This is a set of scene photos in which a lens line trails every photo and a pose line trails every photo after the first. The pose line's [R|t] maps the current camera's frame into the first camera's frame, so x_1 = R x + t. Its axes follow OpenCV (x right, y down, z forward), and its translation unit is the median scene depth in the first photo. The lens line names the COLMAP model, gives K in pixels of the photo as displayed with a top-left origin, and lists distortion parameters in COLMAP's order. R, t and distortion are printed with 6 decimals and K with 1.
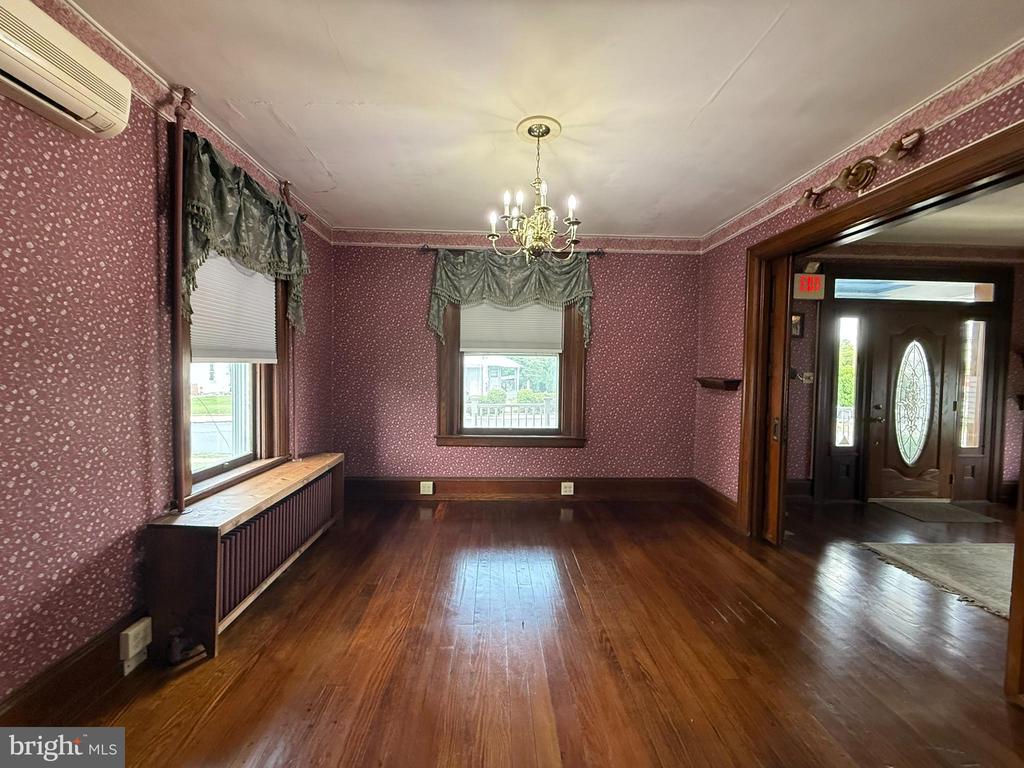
lens RADIAL K [[406.6, 0, 509.2], [0, 406.6, 379.4], [0, 0, 1]] dist [0.001562, -0.000740]
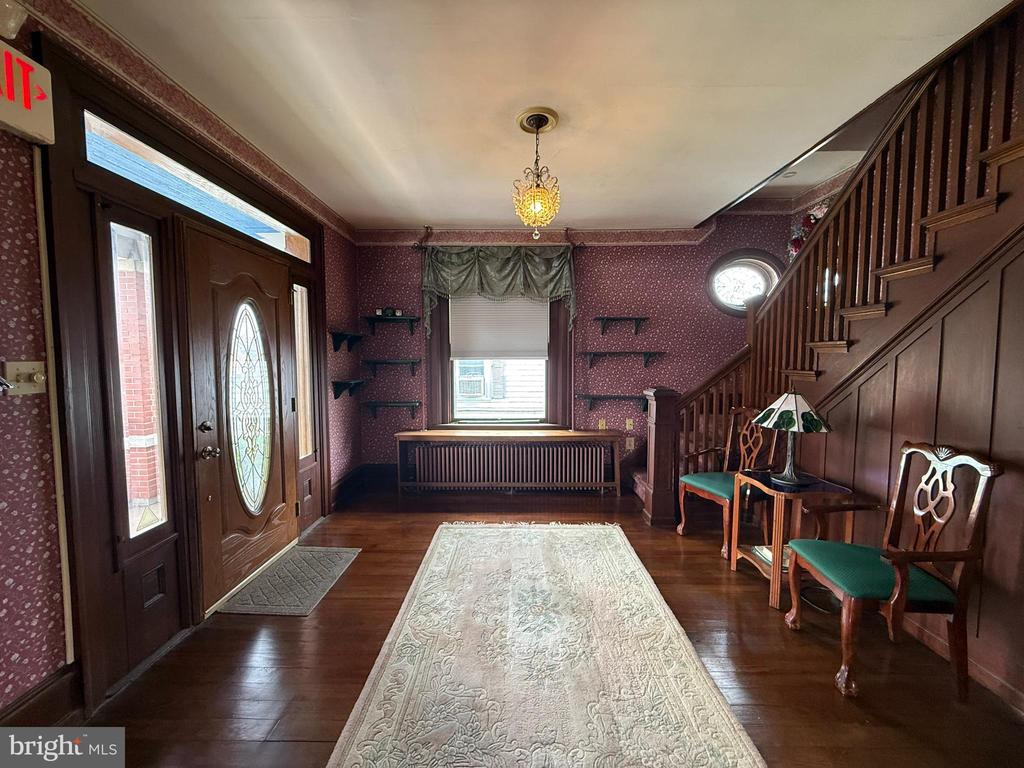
lens RADIAL K [[406.6, 0, 515.2], [0, 406.6, 383.4], [0, 0, 1]] dist [0.001562, -0.000740]
pose [[0.040892, -0.077056, 0.996188, 0.423986], [0.030433, 0.996655, 0.075843, -0.011548], [-0.998700, 0.027216, 0.043101, 0.592600]]
